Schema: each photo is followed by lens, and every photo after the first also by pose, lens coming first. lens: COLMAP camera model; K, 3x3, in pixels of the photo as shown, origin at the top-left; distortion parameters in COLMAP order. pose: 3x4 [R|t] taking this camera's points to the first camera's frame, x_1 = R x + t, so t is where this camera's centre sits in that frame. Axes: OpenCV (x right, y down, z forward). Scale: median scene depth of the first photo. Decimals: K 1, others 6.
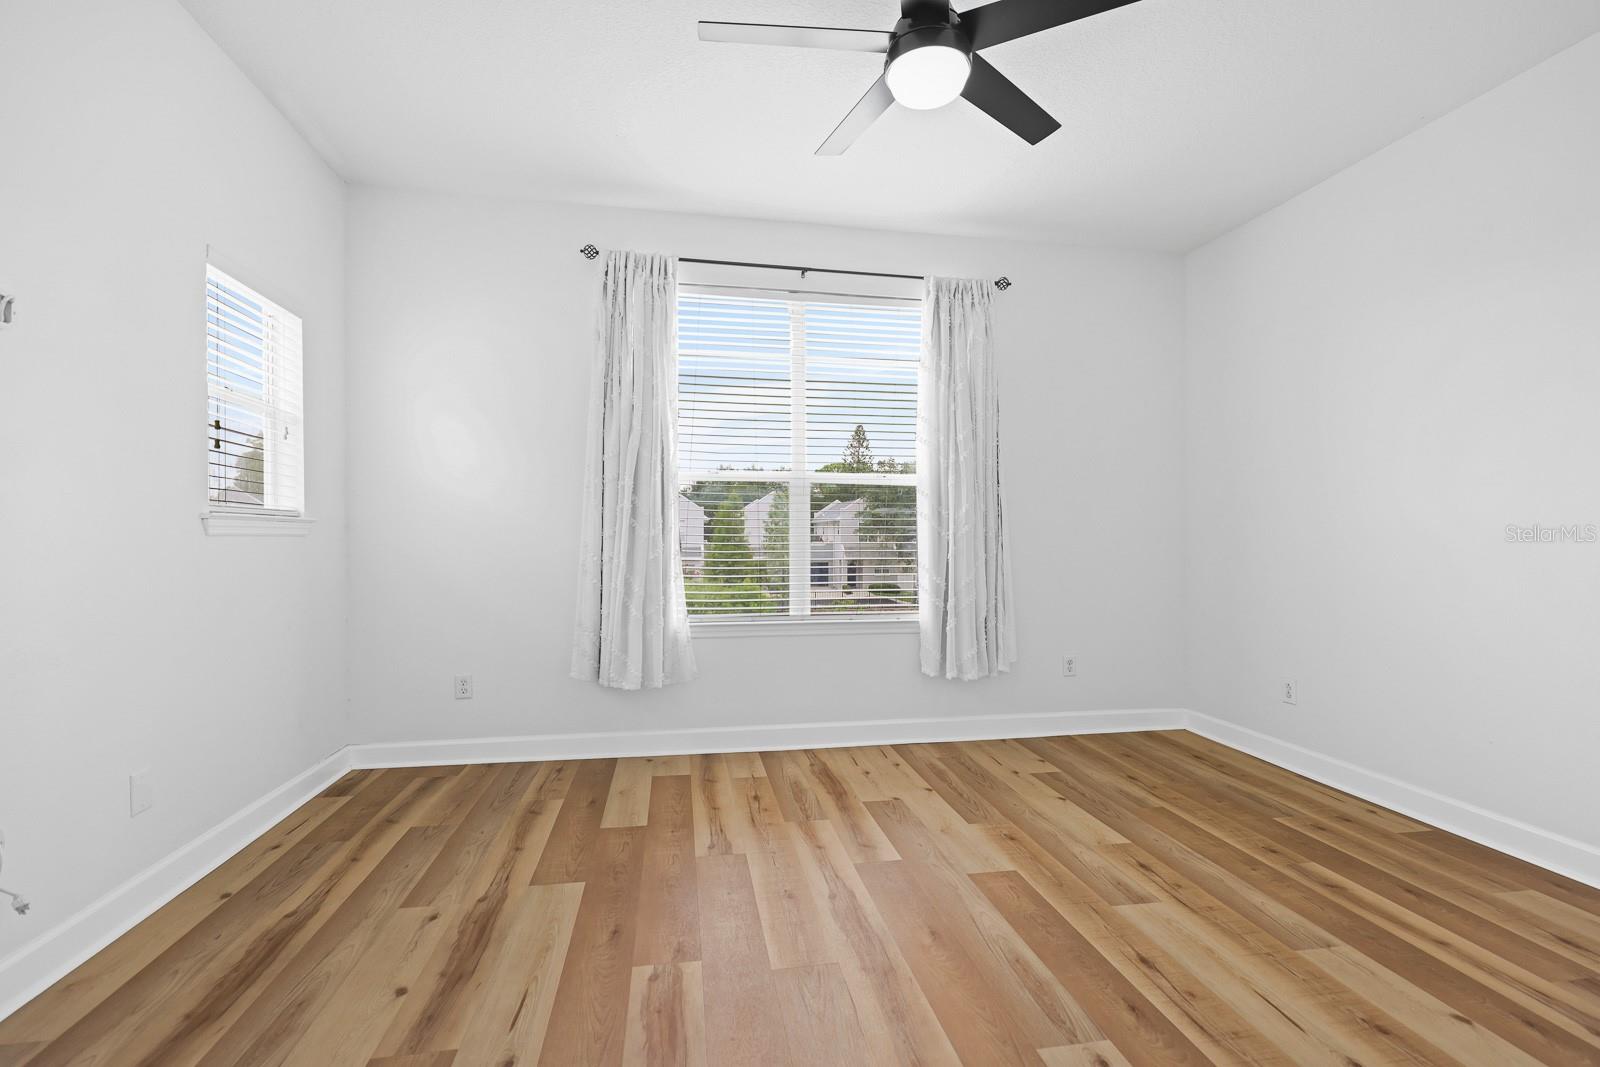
lens RADIAL K [[724.6, 0, 810.3], [0, 724.6, 532.0], [0, 0, 1]] dist [0.001703, -0.001517]
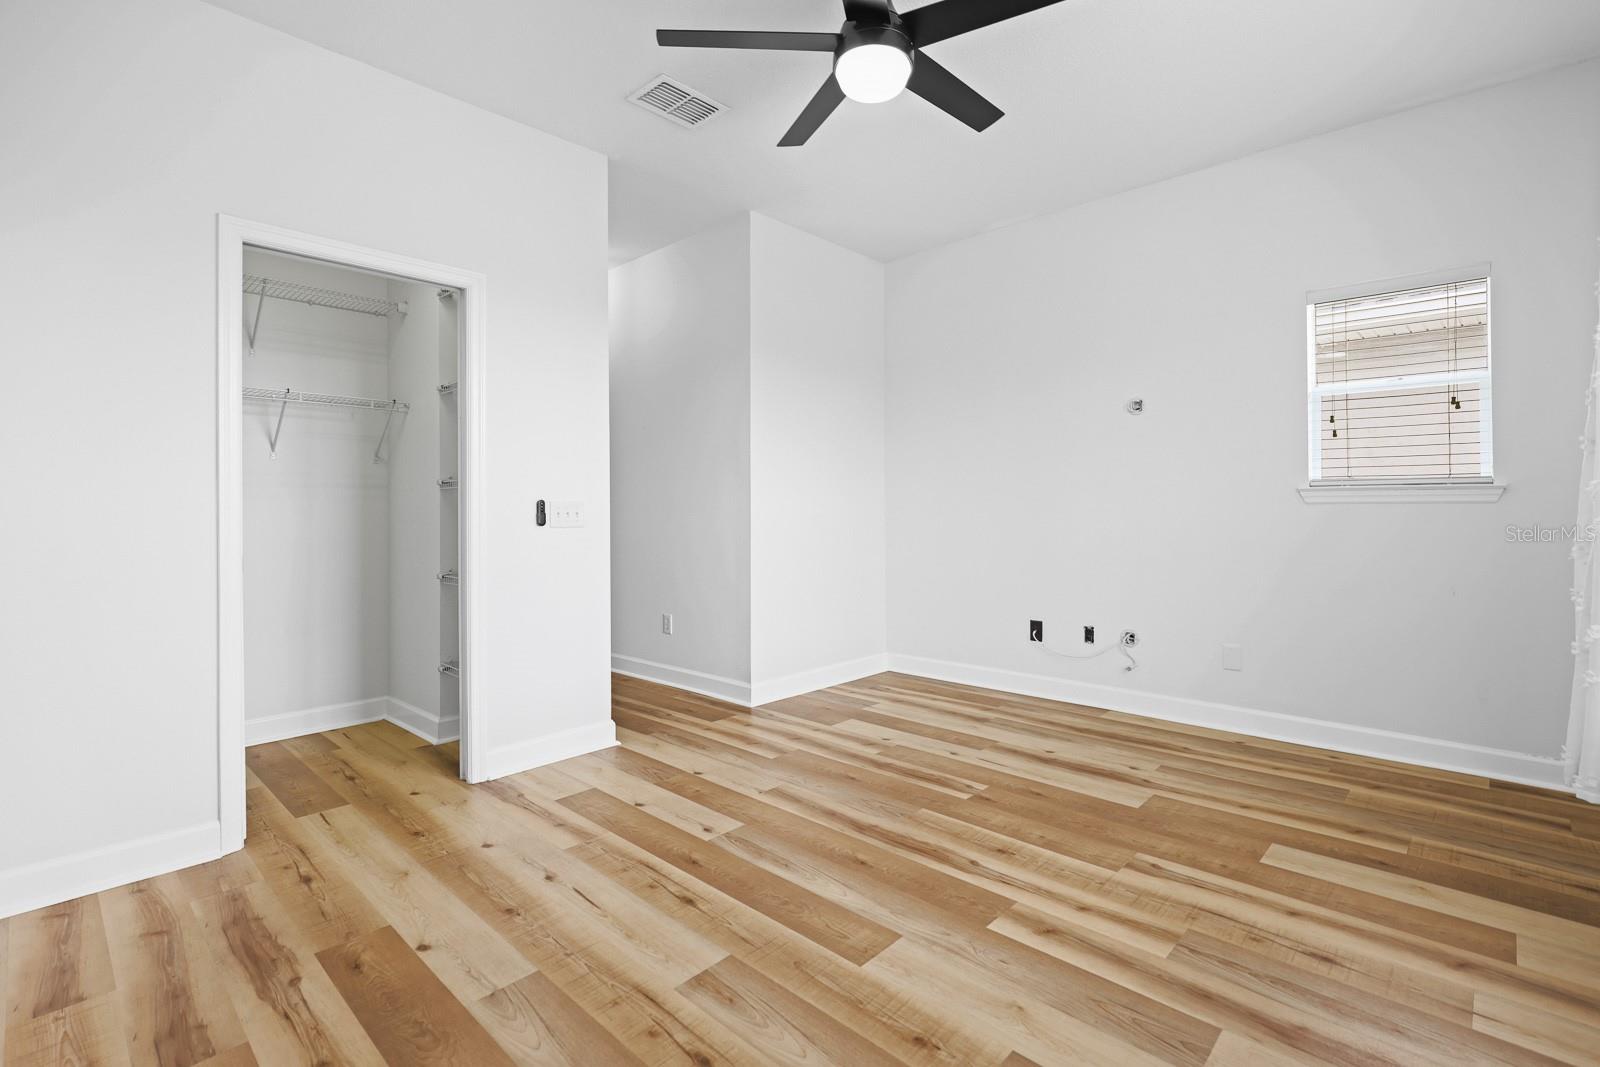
lens RADIAL K [[724.6, 0, 805.3], [0, 724.6, 523.7], [0, 0, 1]] dist [0.001703, -0.001517]
pose [[-0.806452, 0.014238, -0.591128, 0.806330], [0.008354, 0.999885, 0.012686, 0.017934], [0.591241, 0.005292, -0.806478, 1.669299]]
